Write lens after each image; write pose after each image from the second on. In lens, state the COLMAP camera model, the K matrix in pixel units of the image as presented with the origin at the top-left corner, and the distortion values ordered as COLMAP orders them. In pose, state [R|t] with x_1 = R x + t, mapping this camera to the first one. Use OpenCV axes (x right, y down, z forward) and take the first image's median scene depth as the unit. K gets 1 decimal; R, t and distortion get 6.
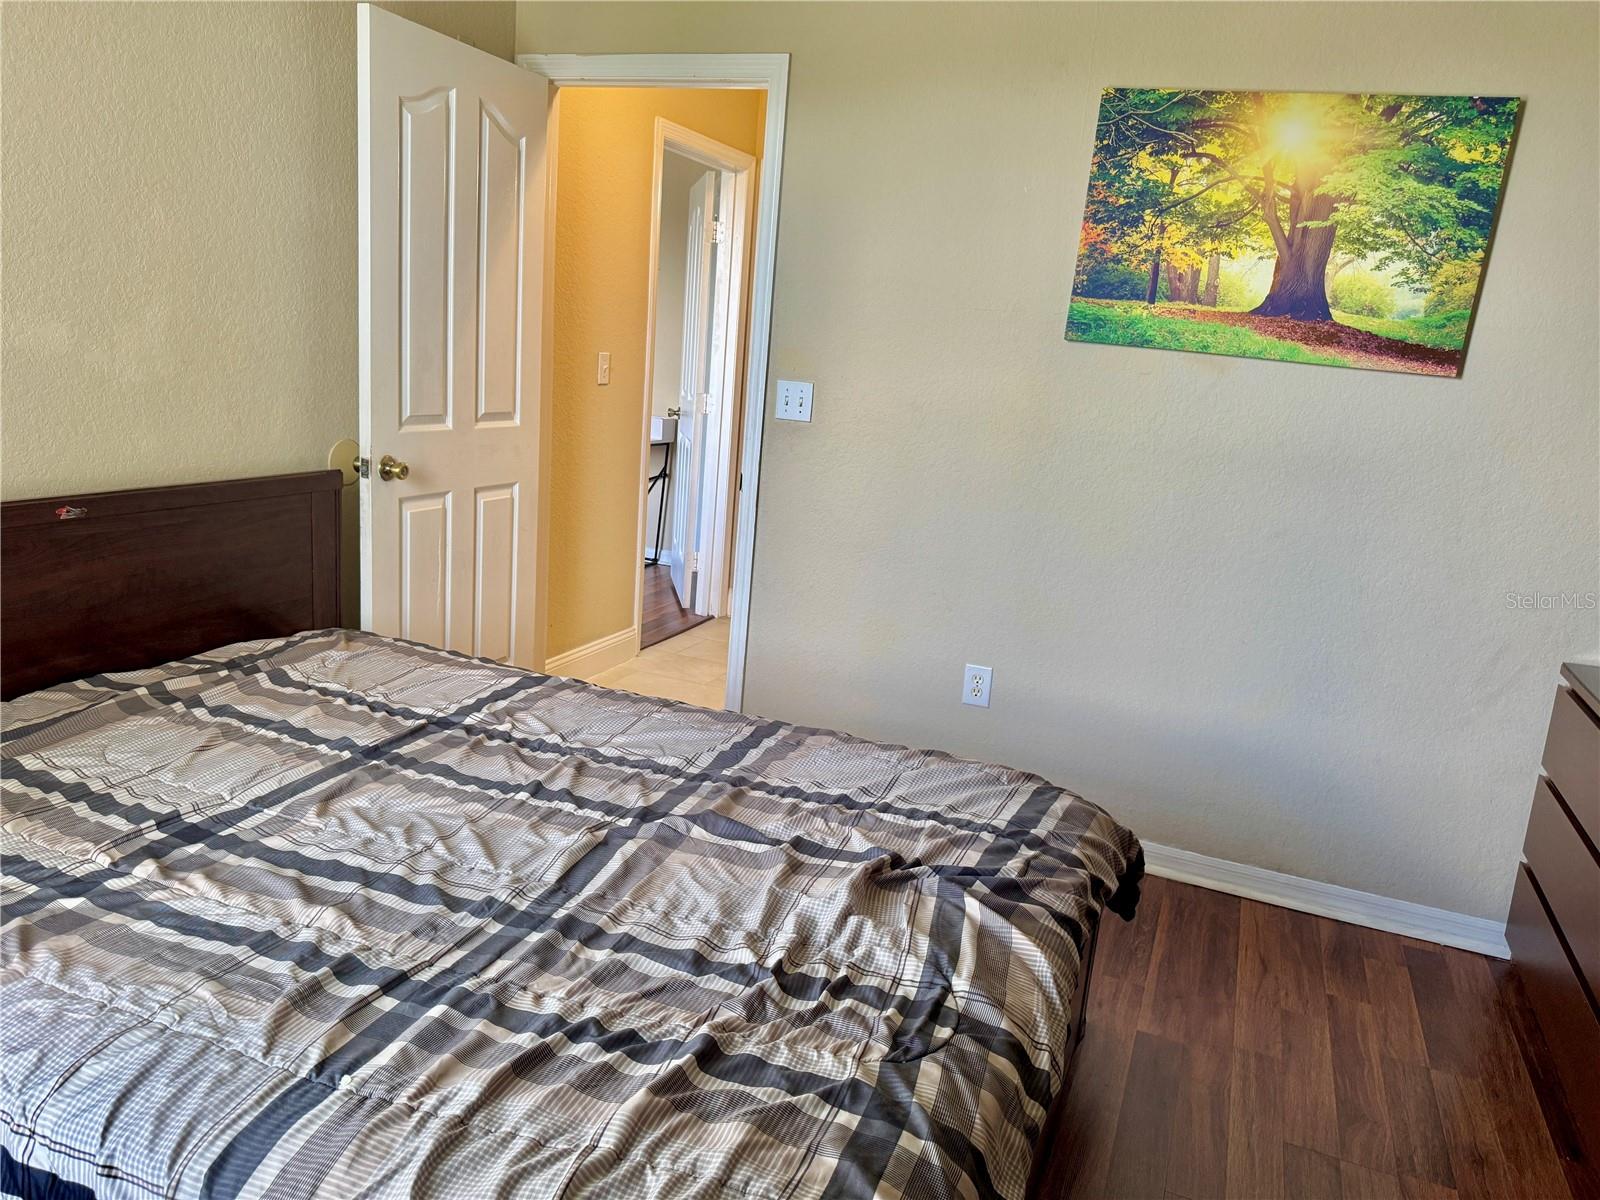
lens RADIAL K [[1140.1, 0, 811.1], [0, 1140.1, 607.4], [0, 0, 1]] dist [0.182435, -0.357147]
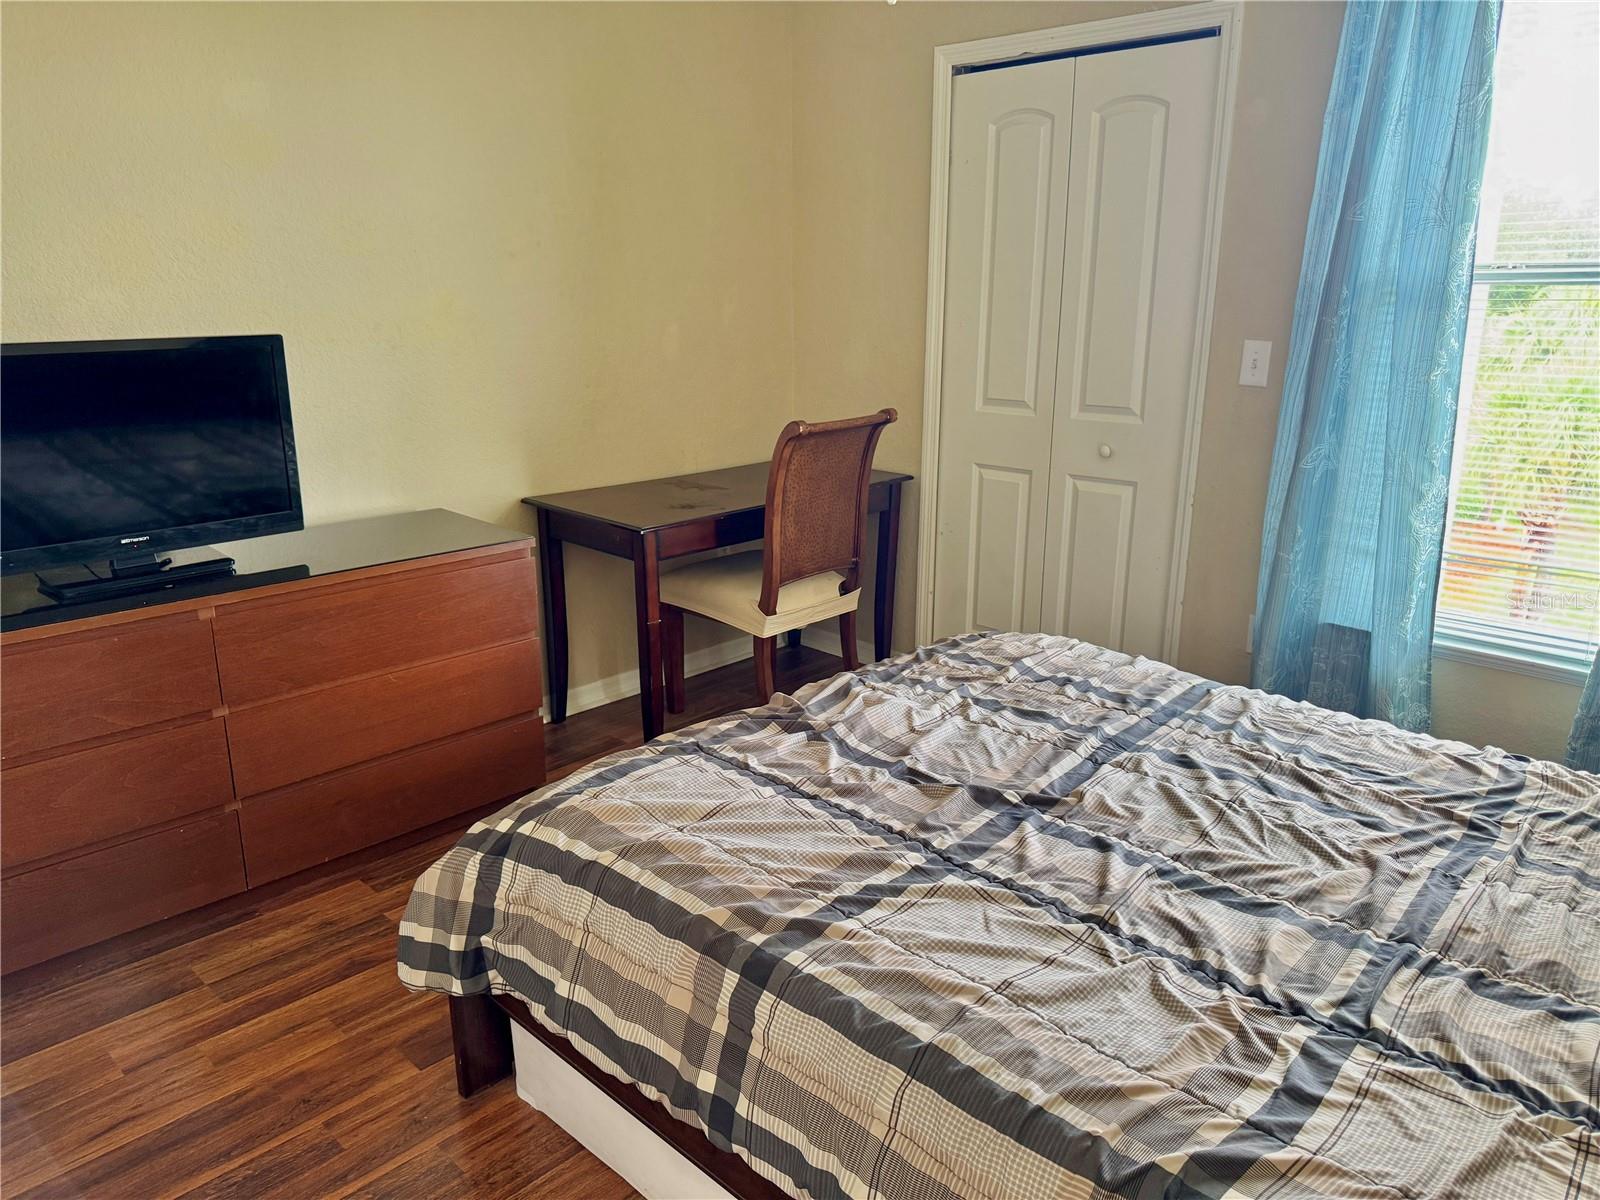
lens RADIAL K [[1124.7, 0, 794.1], [0, 1124.7, 602.3], [0, 0, 1]] dist [0.085702, -0.117651]
pose [[-0.912886, -0.183106, 0.364845, -0.240309], [0.018936, 0.873800, 0.485916, -0.376637], [-0.407776, 0.450495, -0.794212, 1.496006]]
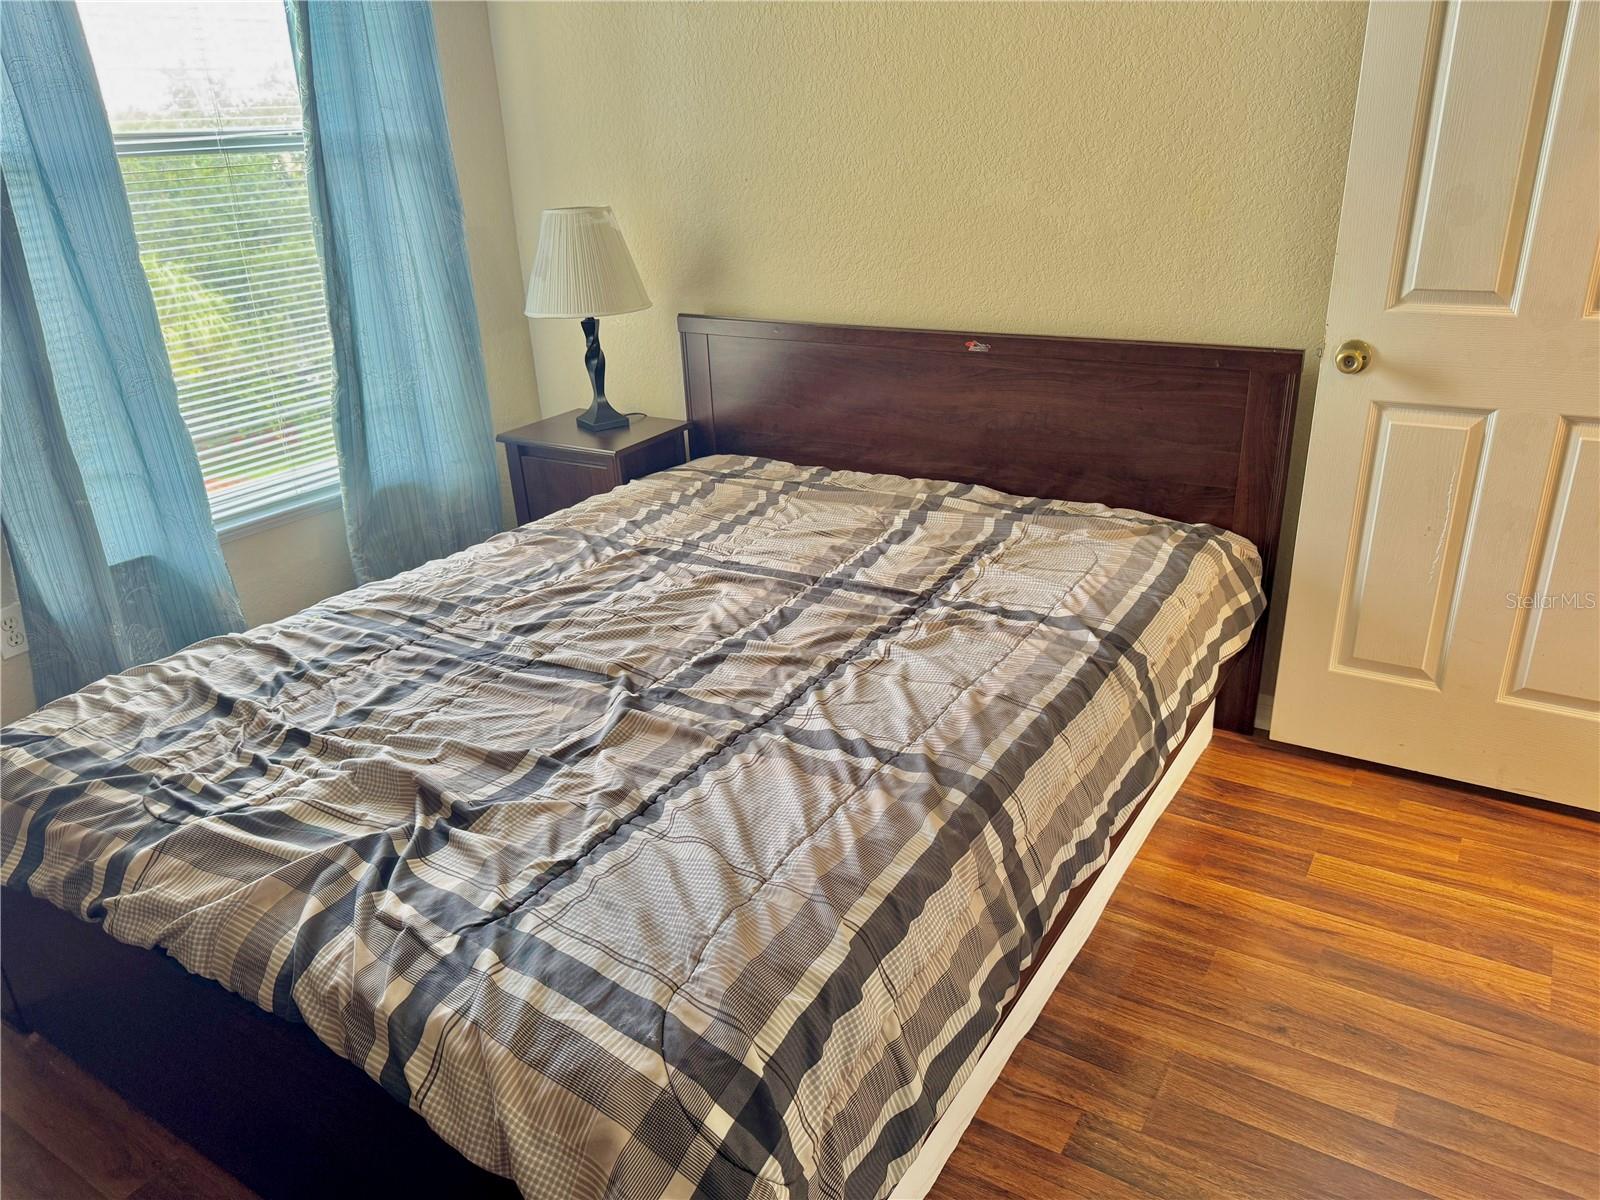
lens RADIAL K [[1124.7, 0, 794.1], [0, 1124.7, 602.3], [0, 0, 1]] dist [0.085702, -0.117651]
pose [[-0.198548, 0.300204, -0.932982, 0.595763], [-0.200664, 0.919318, 0.338510, -0.199851], [0.959329, 0.254426, -0.122289, 1.028278]]
